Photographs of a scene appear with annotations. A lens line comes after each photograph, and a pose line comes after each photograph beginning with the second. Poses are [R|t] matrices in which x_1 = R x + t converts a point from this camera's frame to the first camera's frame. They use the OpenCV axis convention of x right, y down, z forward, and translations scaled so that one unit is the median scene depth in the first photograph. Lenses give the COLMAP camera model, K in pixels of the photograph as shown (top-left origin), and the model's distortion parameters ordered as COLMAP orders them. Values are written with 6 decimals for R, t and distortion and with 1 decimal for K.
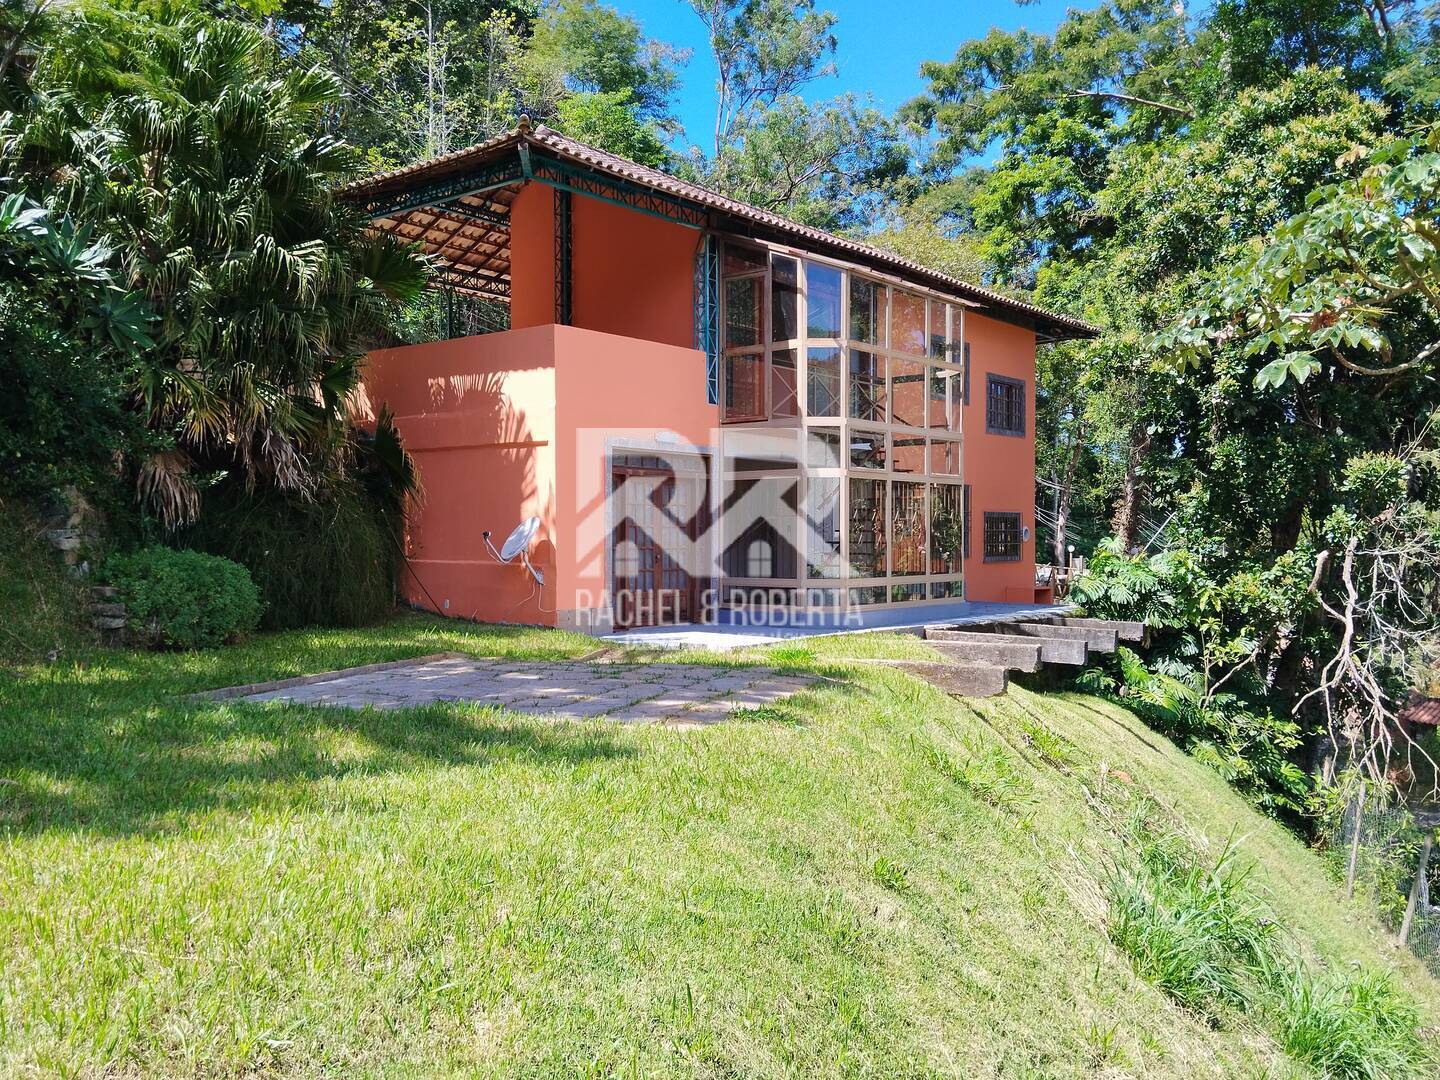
lens RADIAL K [[1179.0, 0, 720.0], [0, 1179.0, 540.0], [0, 0, 1]] dist [0.050309, -0.000377]
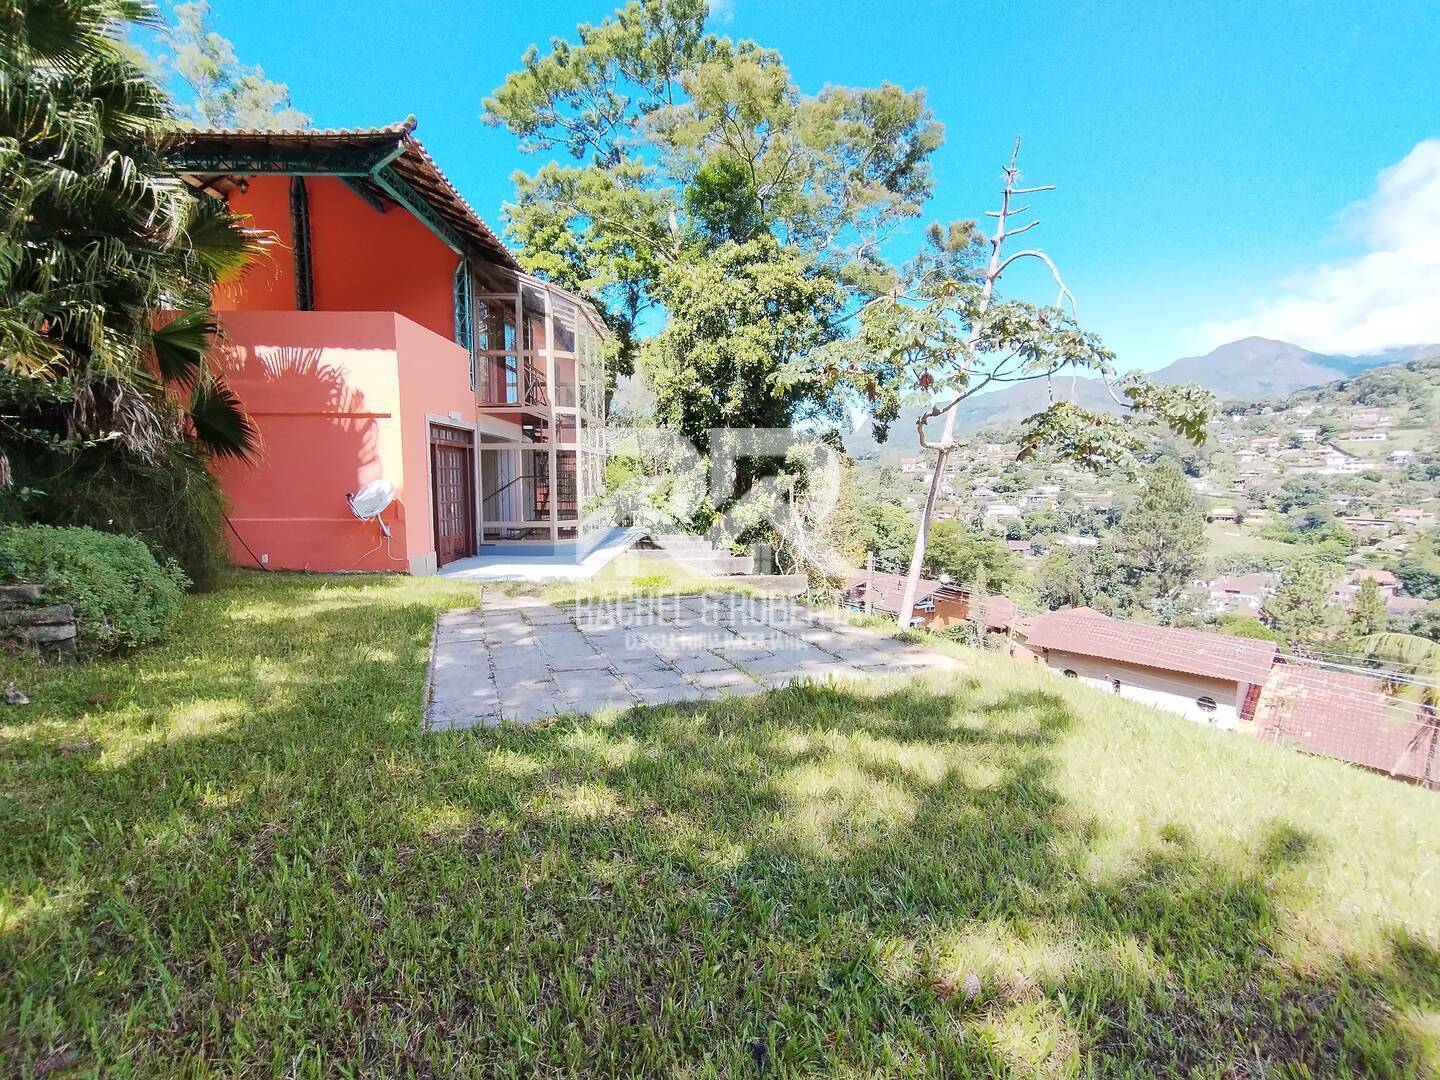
lens RADIAL K [[656.6, 0, 718.2], [0, 656.6, 536.6], [0, 0, 1]] dist [-0.002894, 0.001401]
pose [[0.766267, -0.061445, 0.639577, -0.310980], [0.012264, 0.996634, 0.081055, -0.012828], [-0.642405, -0.054266, 0.764442, 0.293553]]
